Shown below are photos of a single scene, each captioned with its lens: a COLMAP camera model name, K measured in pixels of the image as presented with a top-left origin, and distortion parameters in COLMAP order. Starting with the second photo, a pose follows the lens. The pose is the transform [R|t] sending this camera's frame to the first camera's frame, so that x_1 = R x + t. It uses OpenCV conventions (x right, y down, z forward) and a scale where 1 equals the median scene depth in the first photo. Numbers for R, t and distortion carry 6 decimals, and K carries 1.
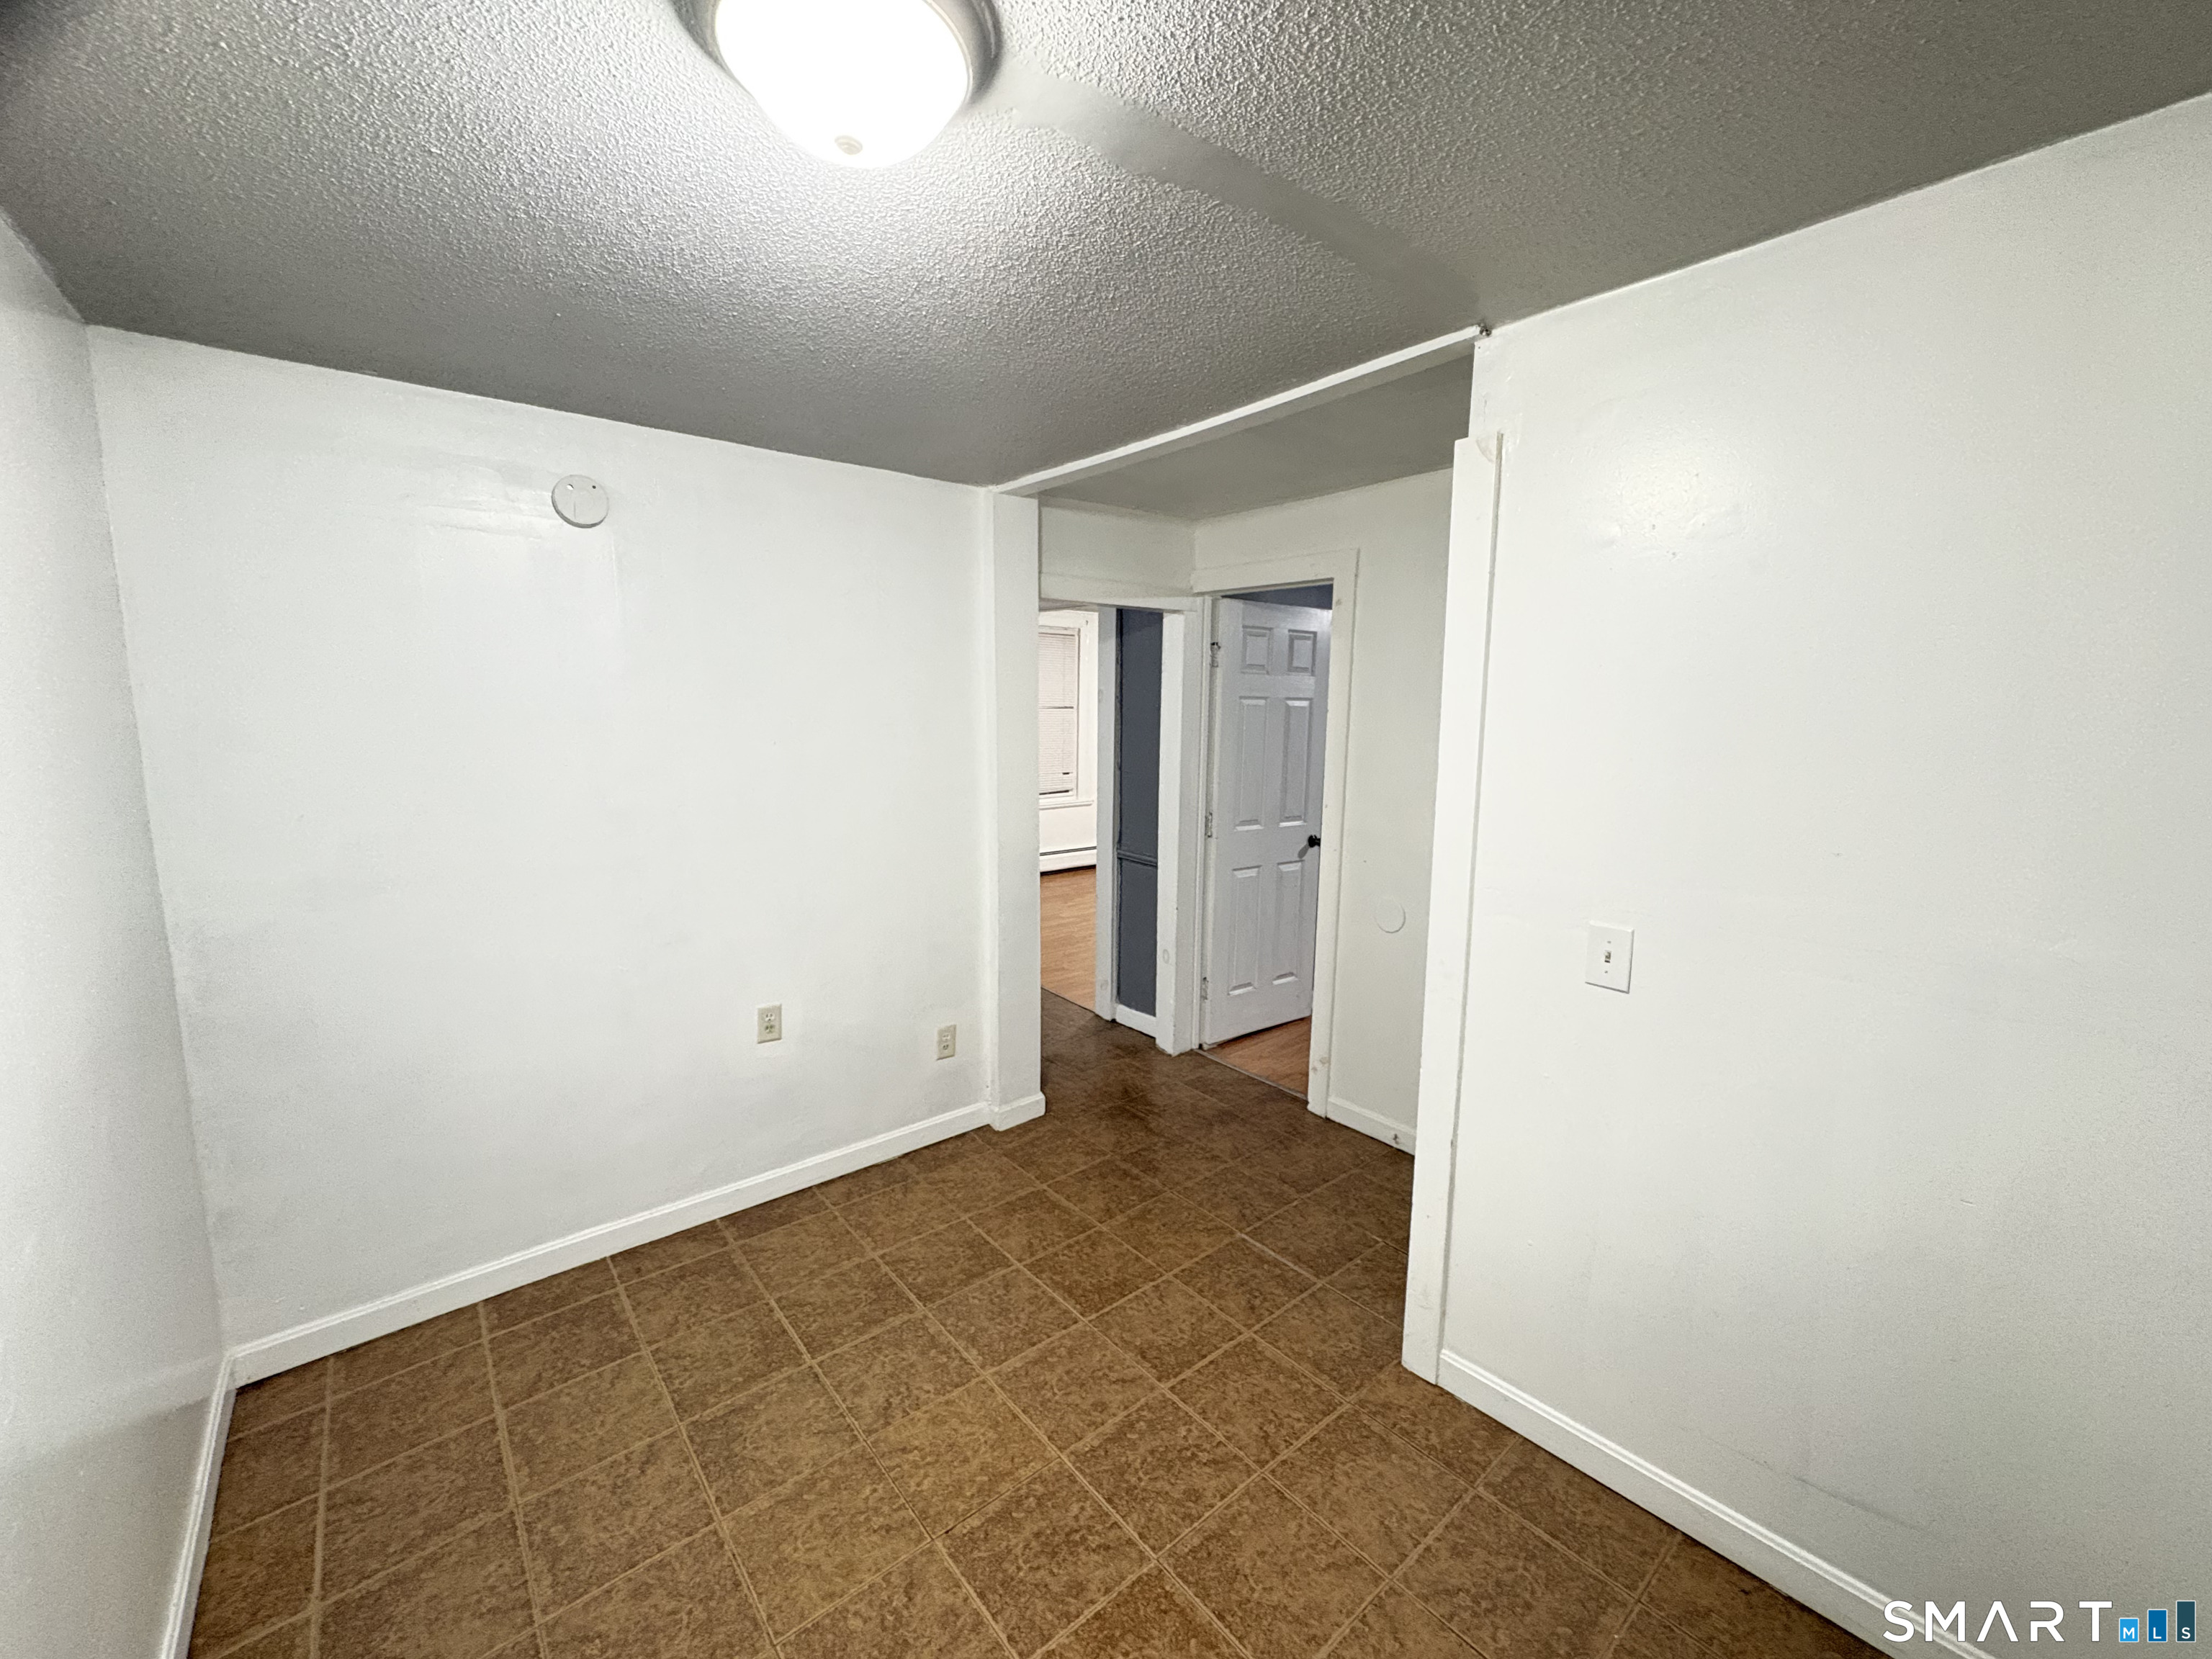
lens RADIAL K [[878.4, 0, 1107.3], [0, 878.4, 831.6], [0, 0, 1]] dist [-0.000702, -0.000037]
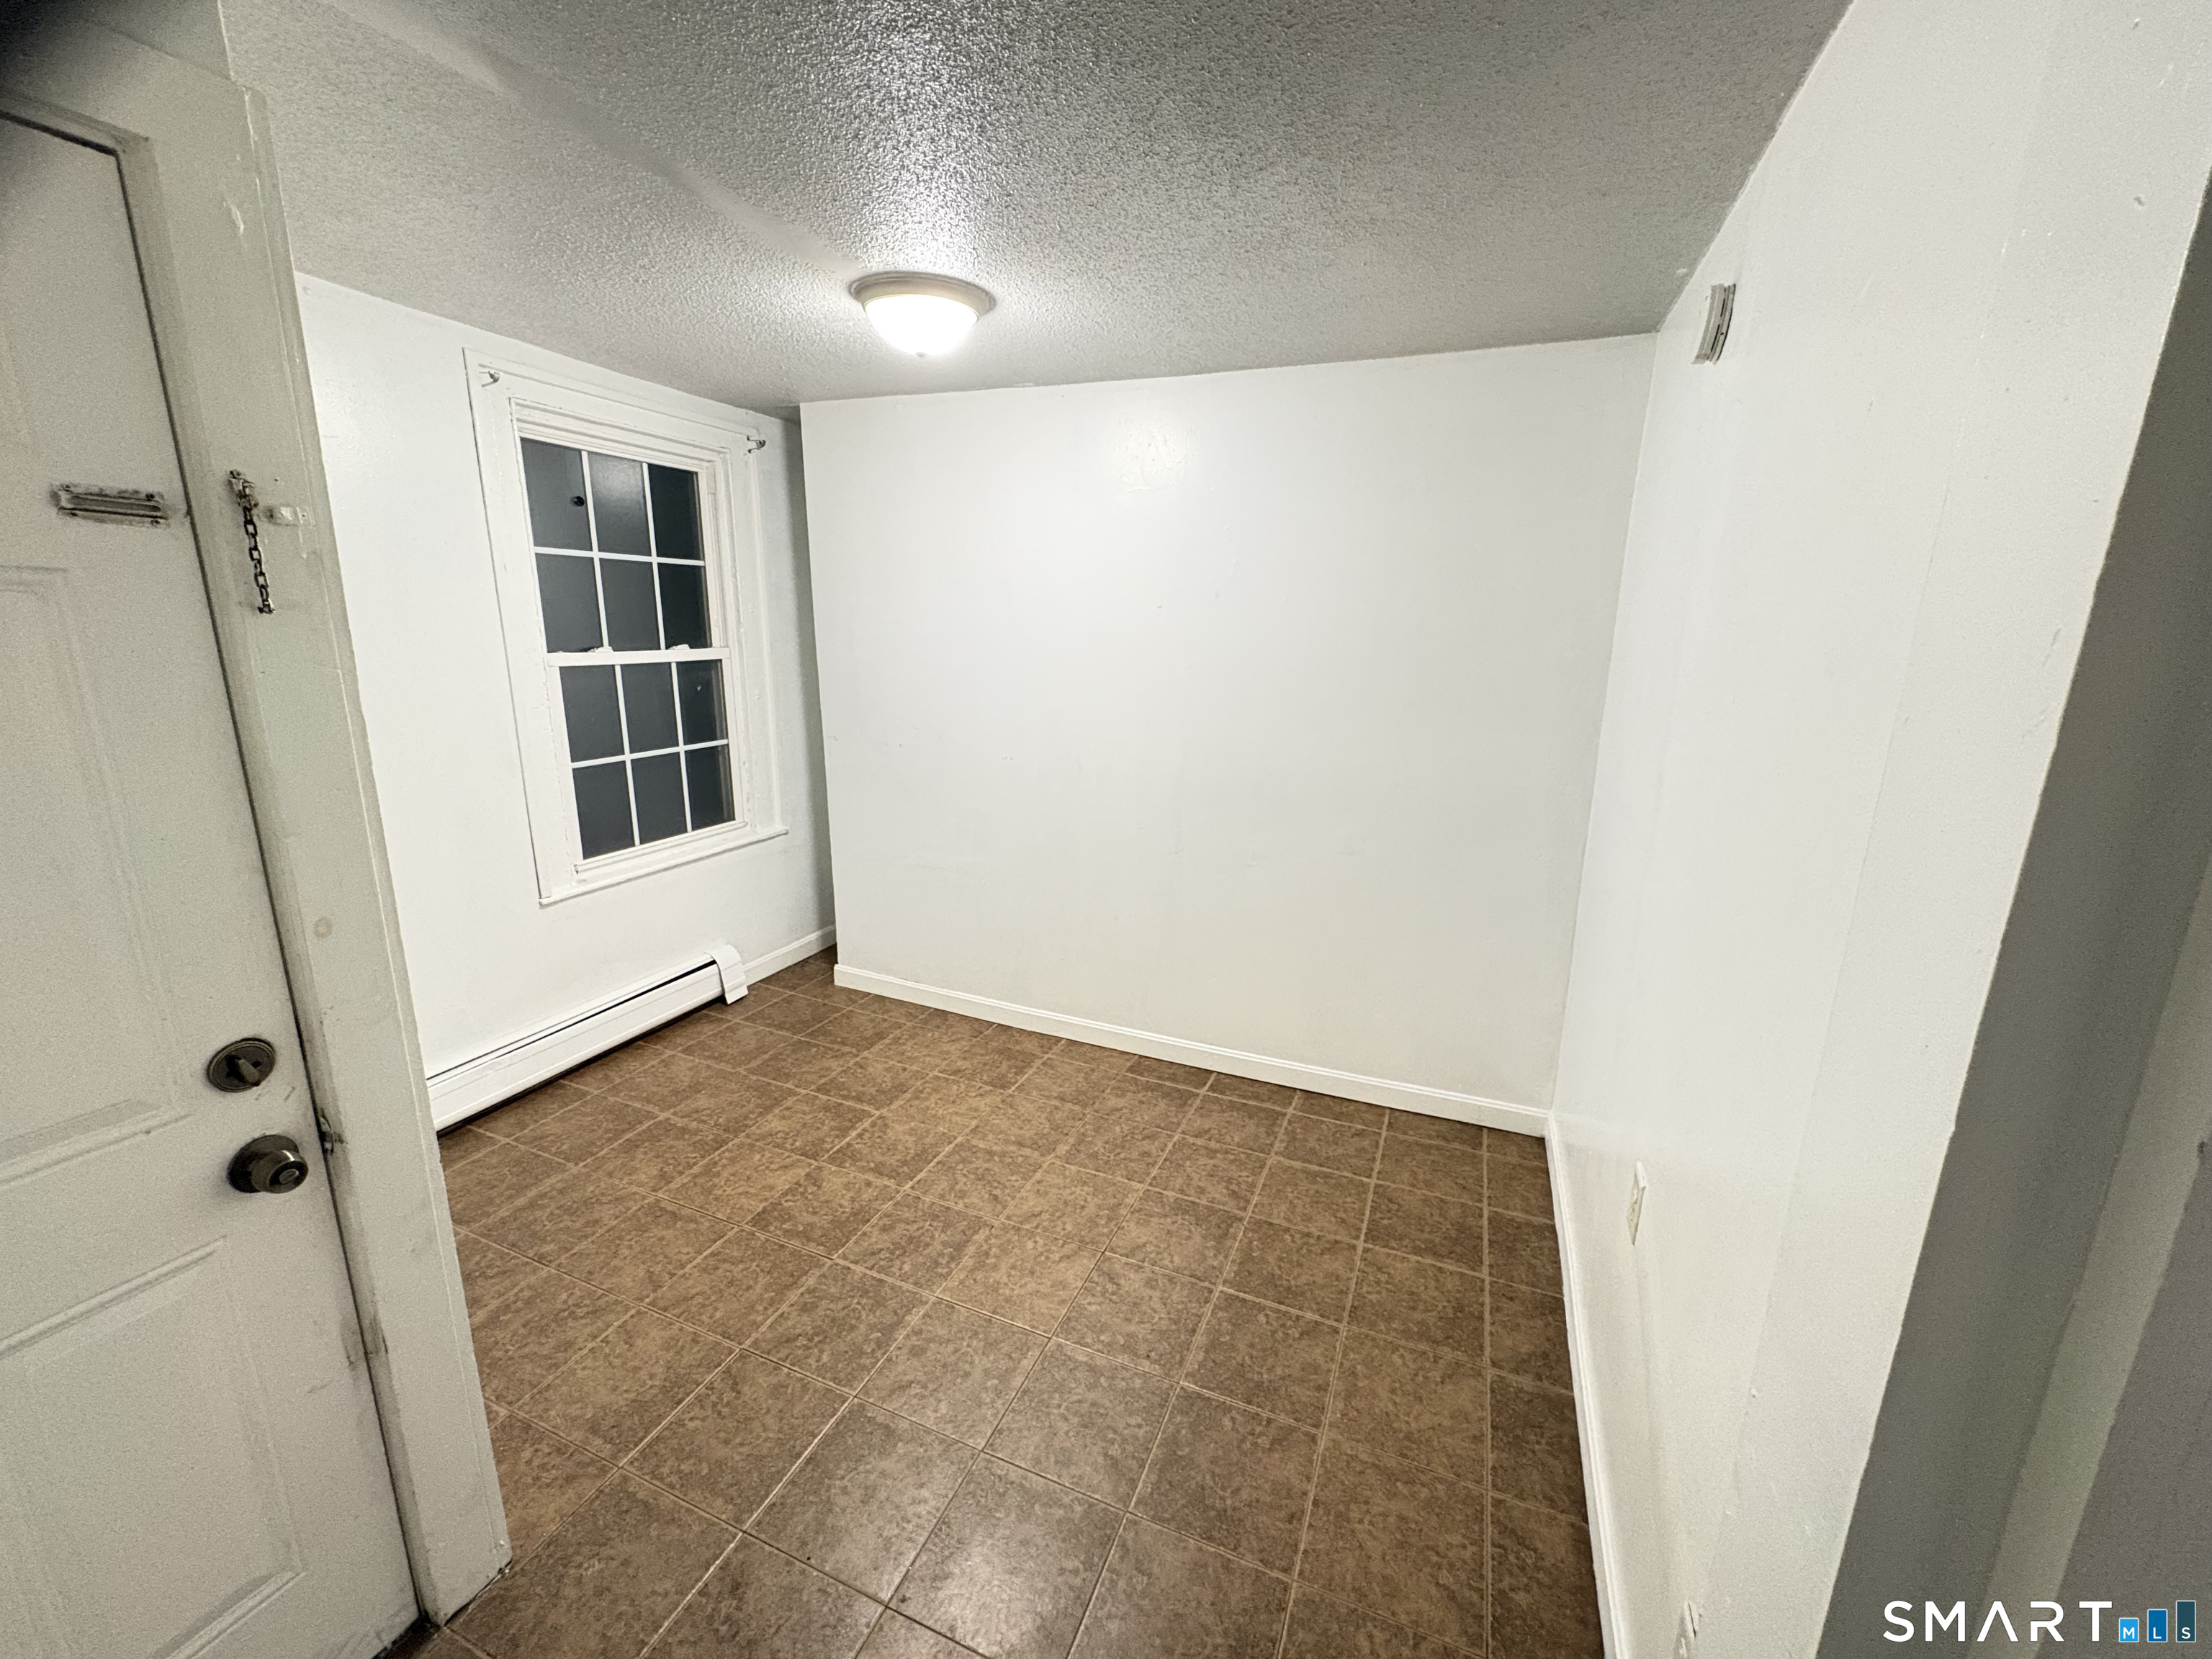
lens RADIAL K [[878.4, 0, 1107.0], [0, 878.4, 830.2], [0, 0, 1]] dist [-0.000702, -0.000037]
pose [[-0.884776, 0.084679, -0.458258, 0.203221], [-0.086728, 0.936252, 0.340455, -0.227138], [0.457875, 0.340970, -0.821030, 1.715226]]
